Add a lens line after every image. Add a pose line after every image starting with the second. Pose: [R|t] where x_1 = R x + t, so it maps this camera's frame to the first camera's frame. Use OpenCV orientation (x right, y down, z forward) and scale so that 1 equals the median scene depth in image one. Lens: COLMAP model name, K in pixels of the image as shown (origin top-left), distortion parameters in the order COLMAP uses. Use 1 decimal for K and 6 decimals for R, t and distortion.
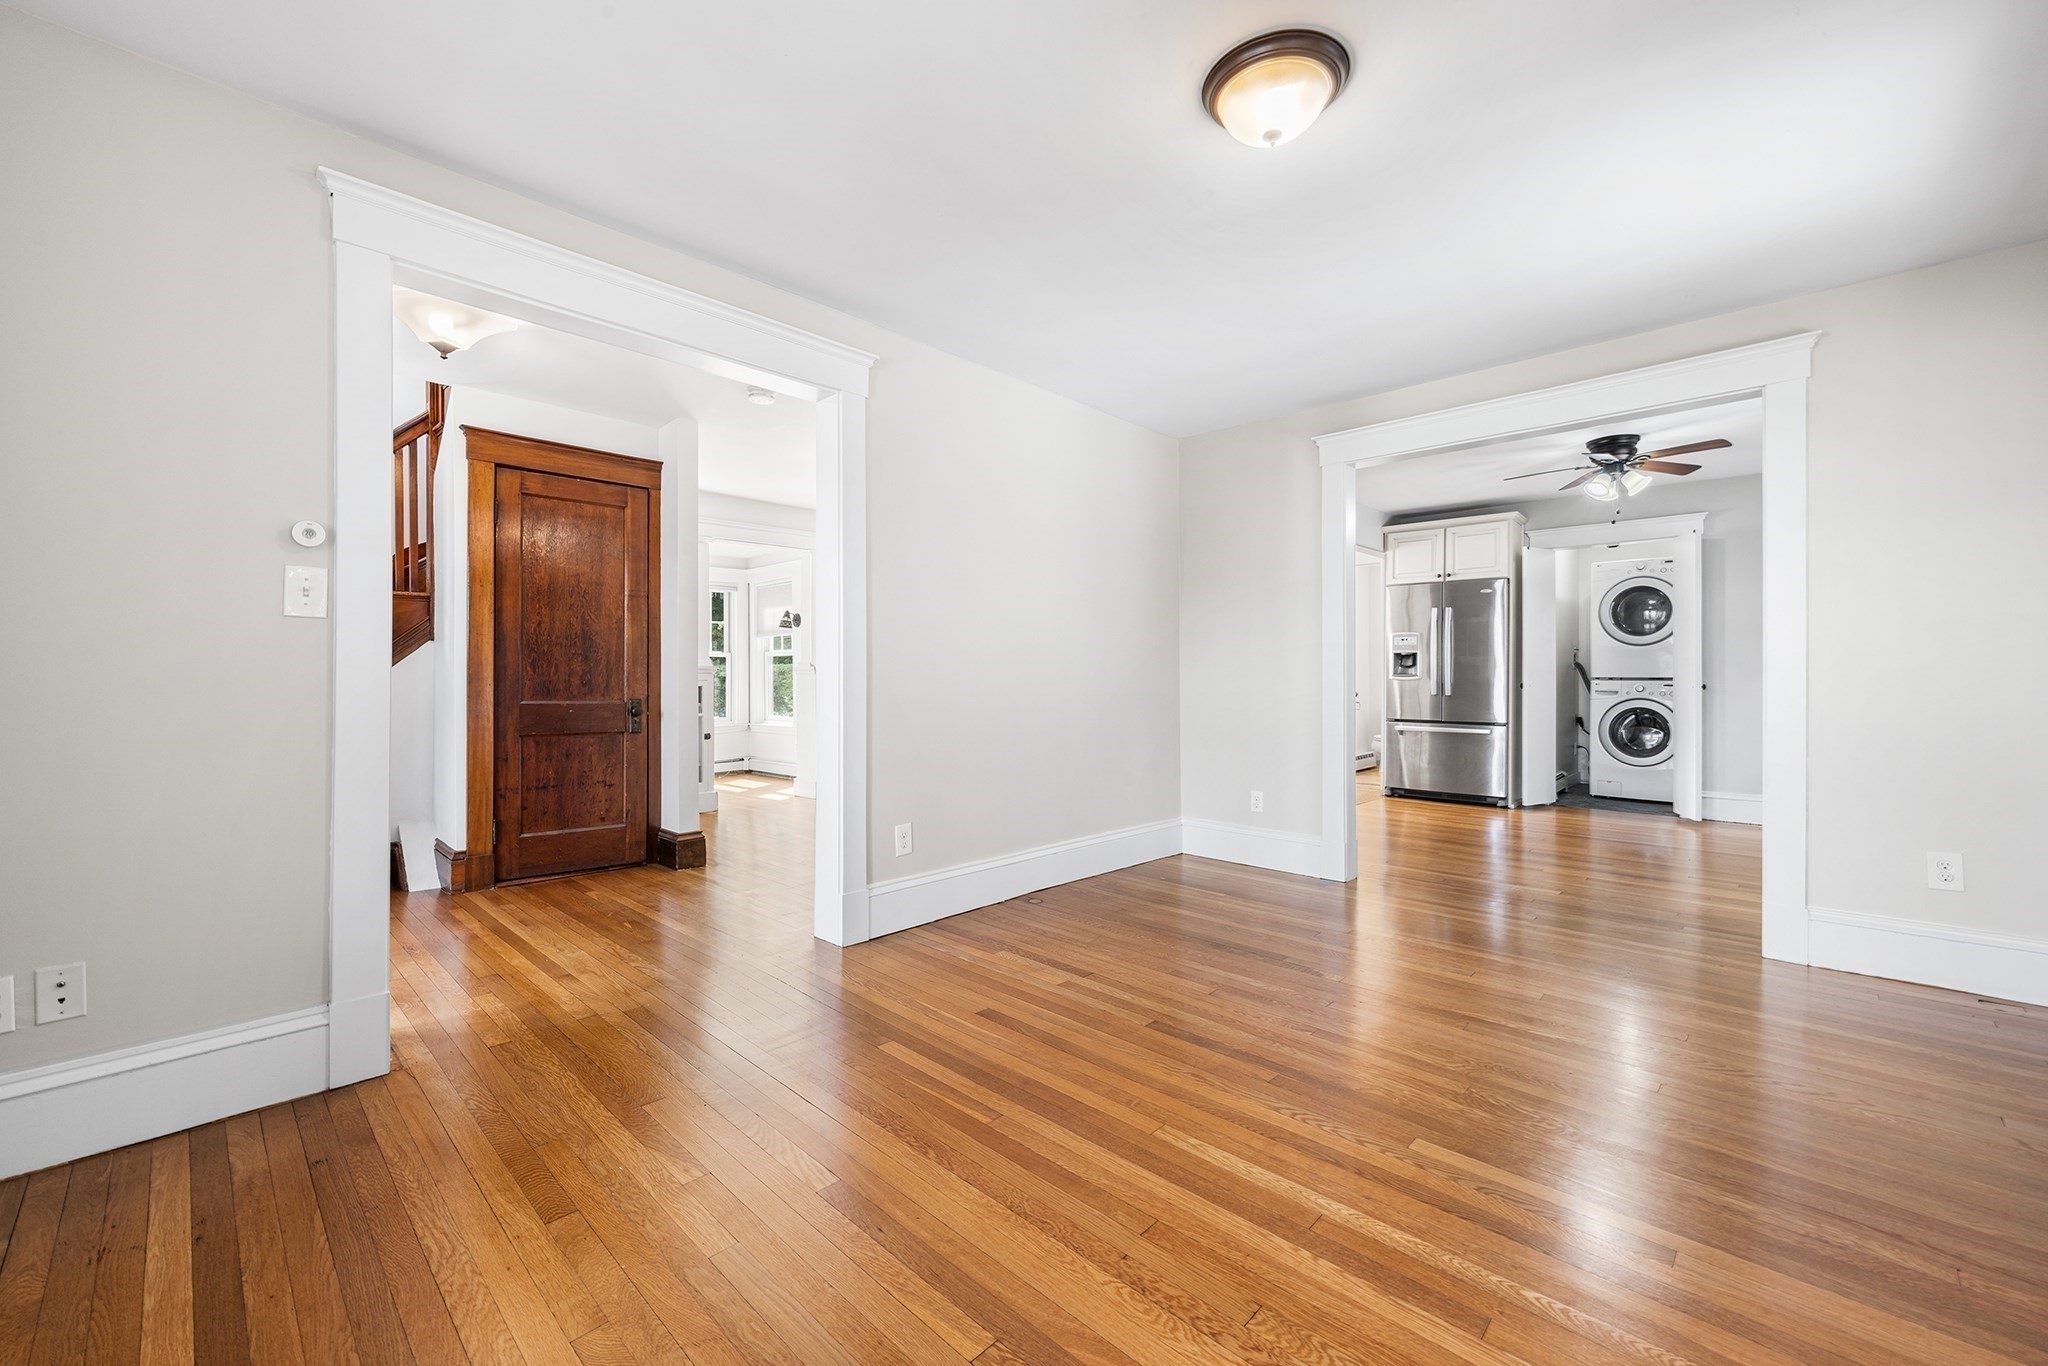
lens RADIAL K [[820.1, 0, 1015.9], [0, 820.1, 683.7], [0, 0, 1]] dist [0.003063, 0.000389]
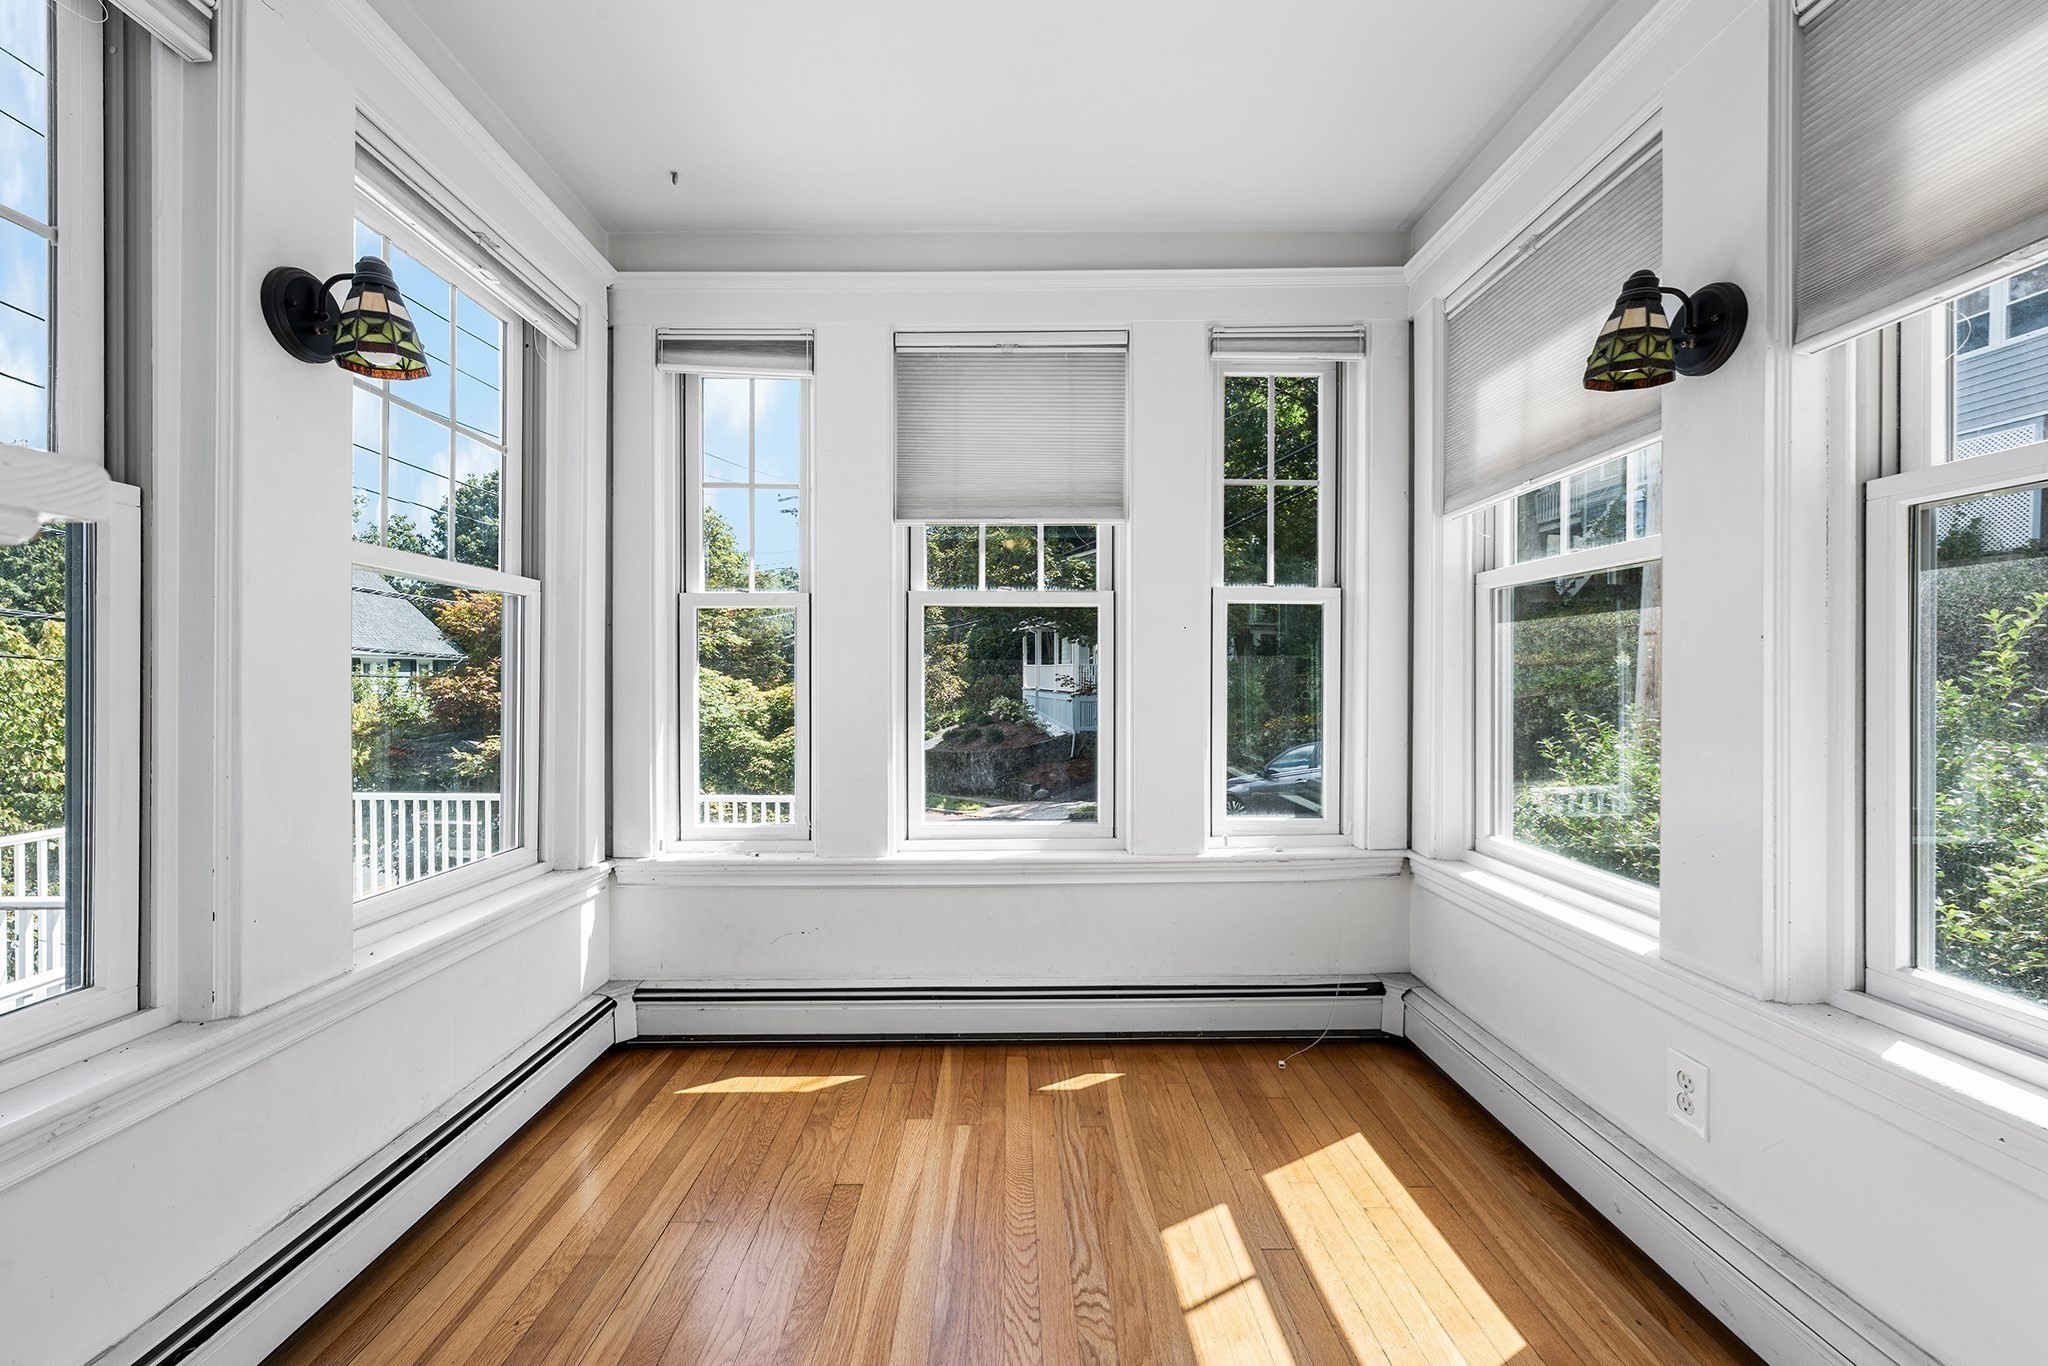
lens RADIAL K [[820.1, 0, 1019.7], [0, 820.1, 687.0], [0, 0, 1]] dist [0.003063, 0.000389]
pose [[0.702954, 0.015736, -0.711062, -0.229751], [0.004380, 0.999640, 0.026452, -0.011652], [0.711222, -0.021709, 0.702632, 0.738090]]
